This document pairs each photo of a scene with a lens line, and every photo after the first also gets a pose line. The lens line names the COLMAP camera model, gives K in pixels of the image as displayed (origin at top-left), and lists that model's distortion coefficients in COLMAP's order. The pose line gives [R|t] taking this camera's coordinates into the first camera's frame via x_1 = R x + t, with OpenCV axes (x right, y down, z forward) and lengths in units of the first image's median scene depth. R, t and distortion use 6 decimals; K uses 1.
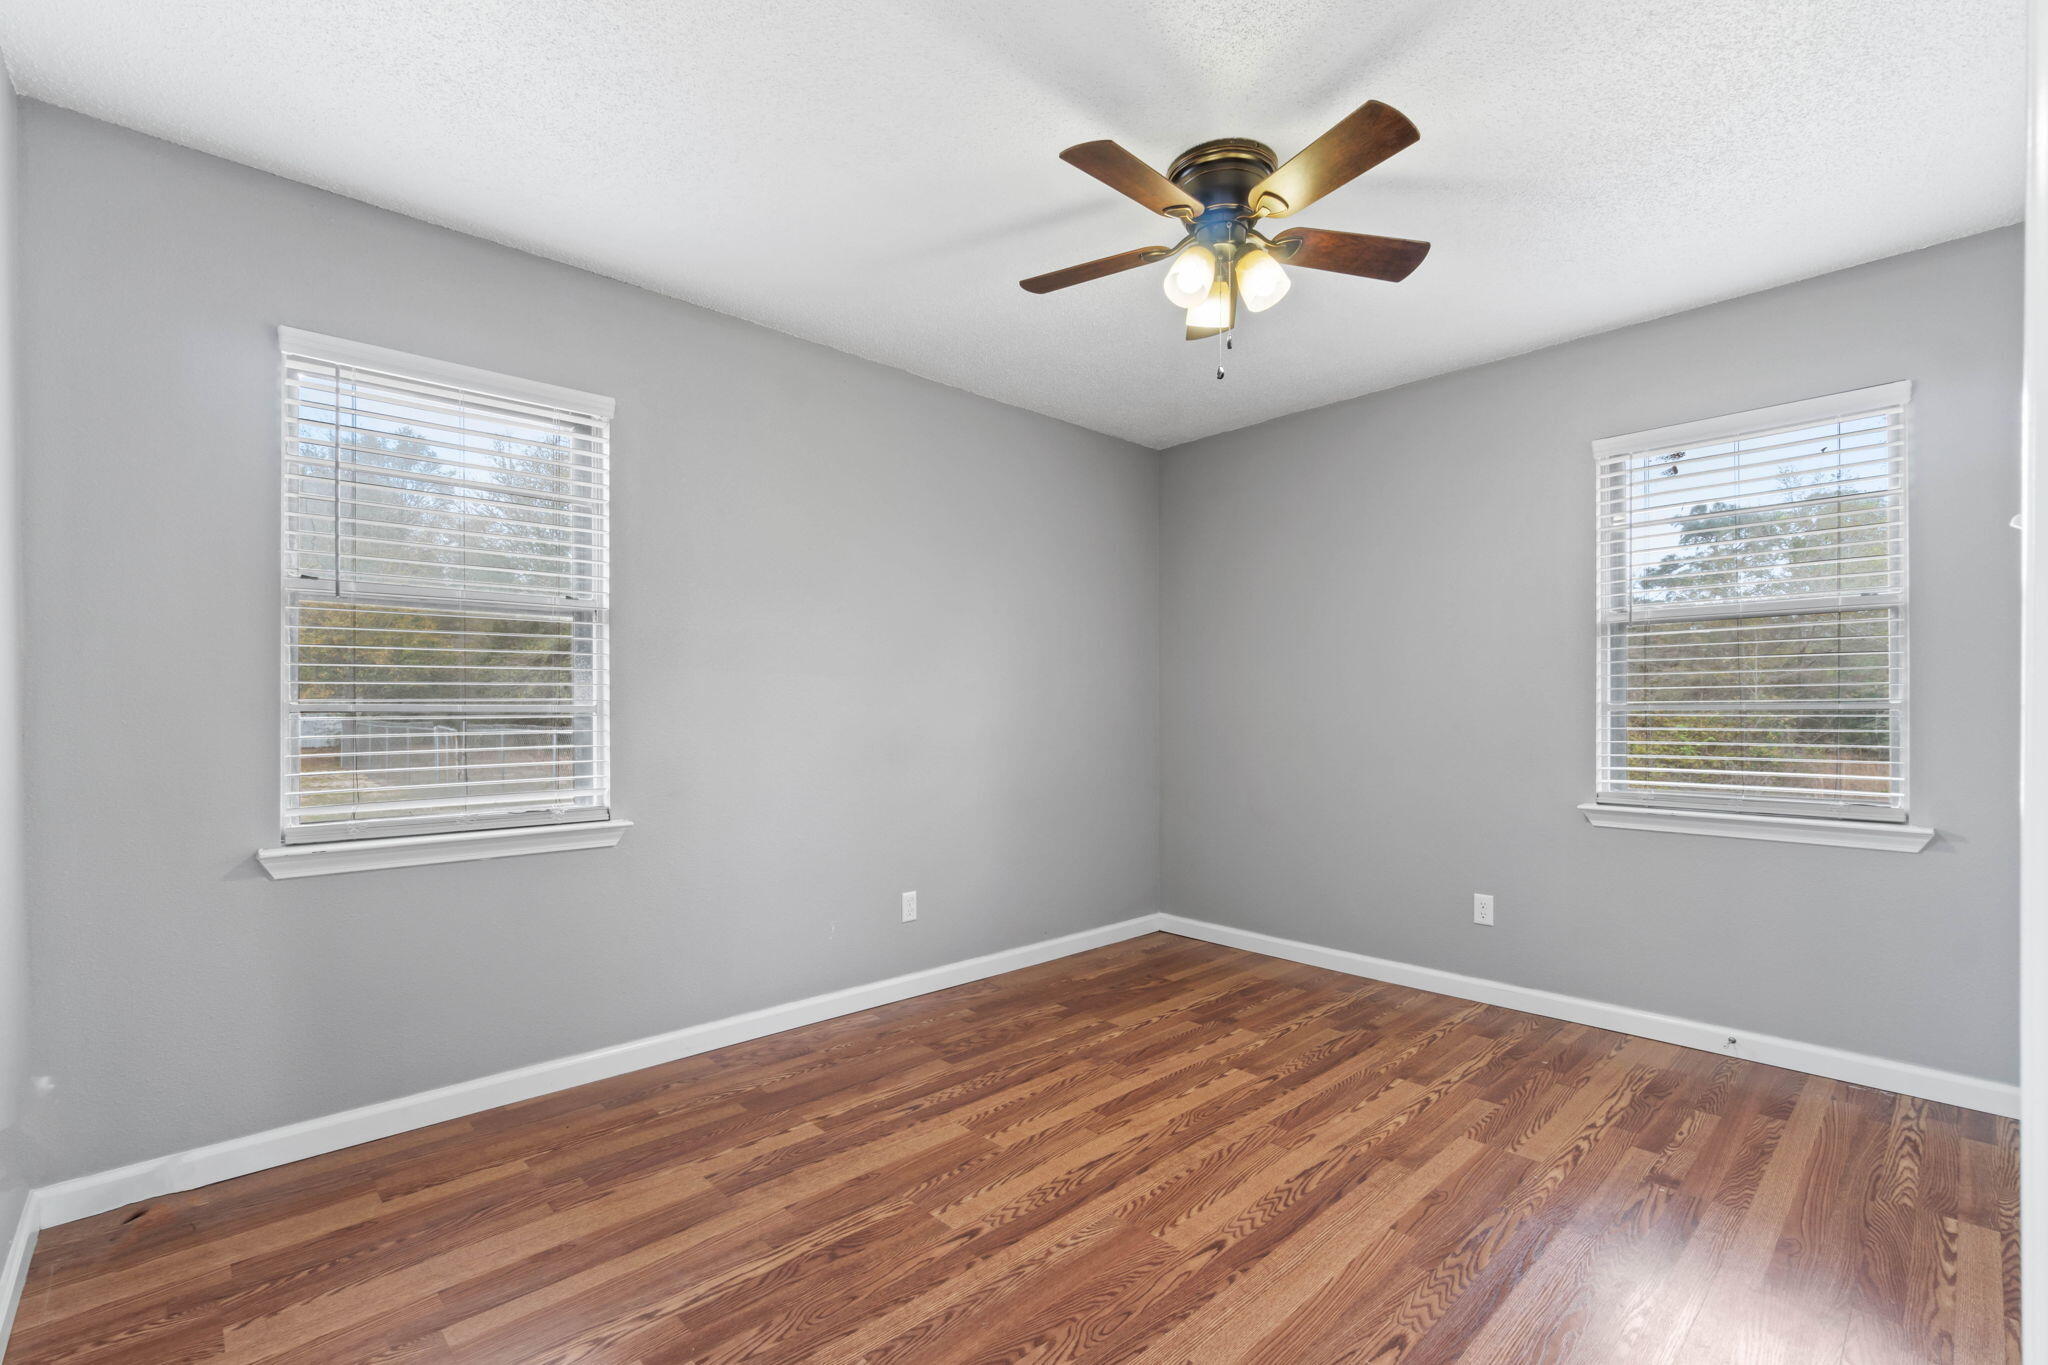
lens RADIAL K [[882.3, 0, 1011.3], [0, 882.3, 688.1], [0, 0, 1]] dist [-0.008396, -0.000219]
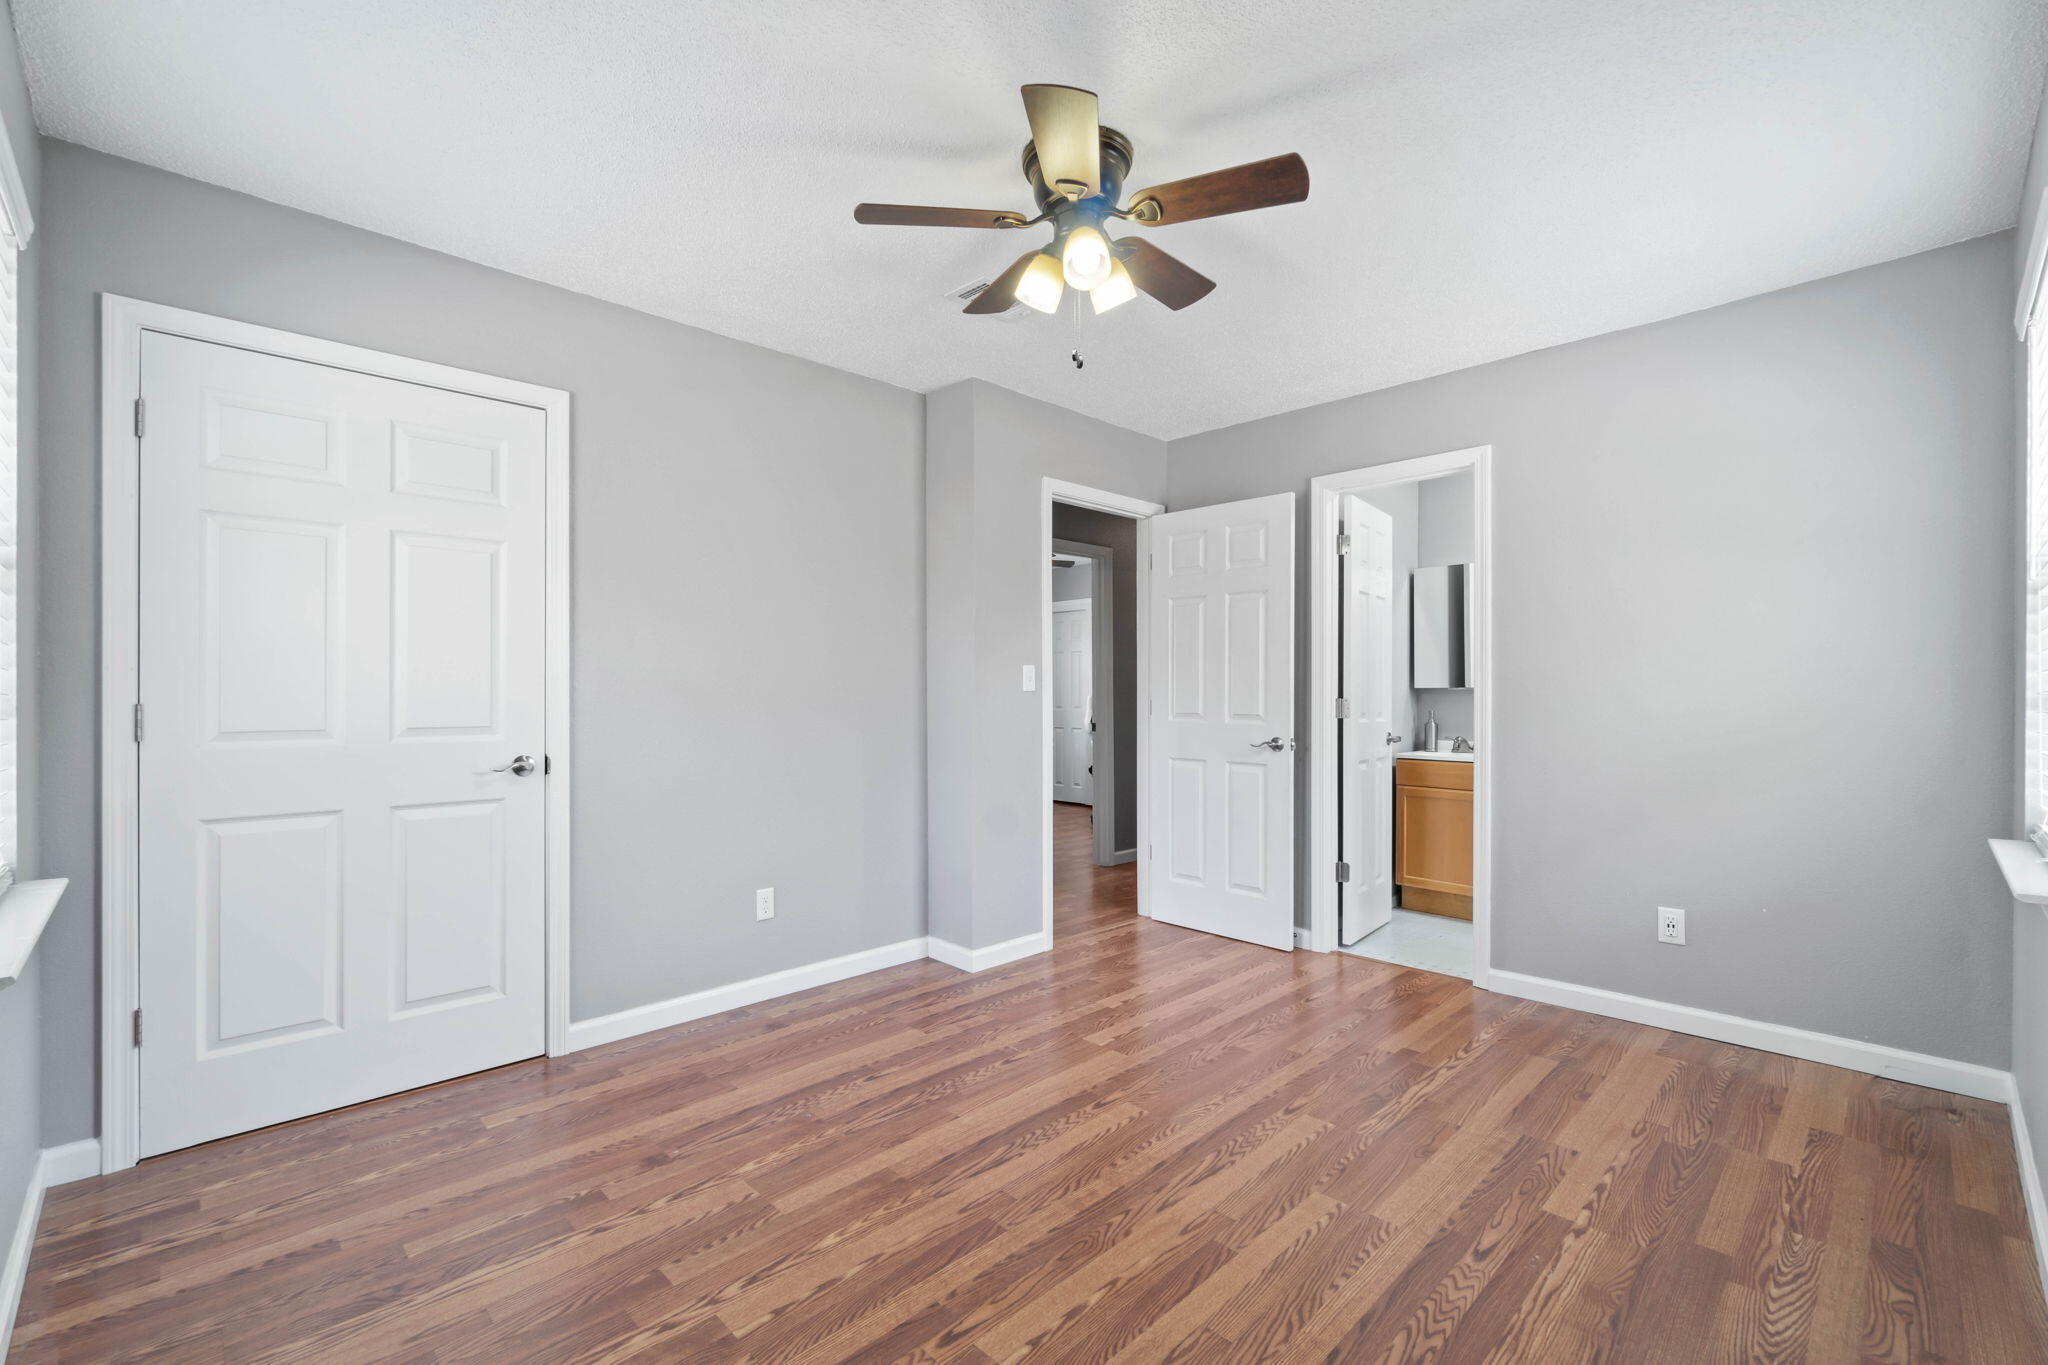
lens RADIAL K [[882.3, 0, 1025.2], [0, 882.3, 695.9], [0, 0, 1]] dist [-0.008396, -0.000219]
pose [[-0.999335, 0.001797, -0.036408, 0.322416], [0.002553, 0.999782, -0.020712, 0.035293], [0.036363, -0.020791, -0.999122, 1.912409]]
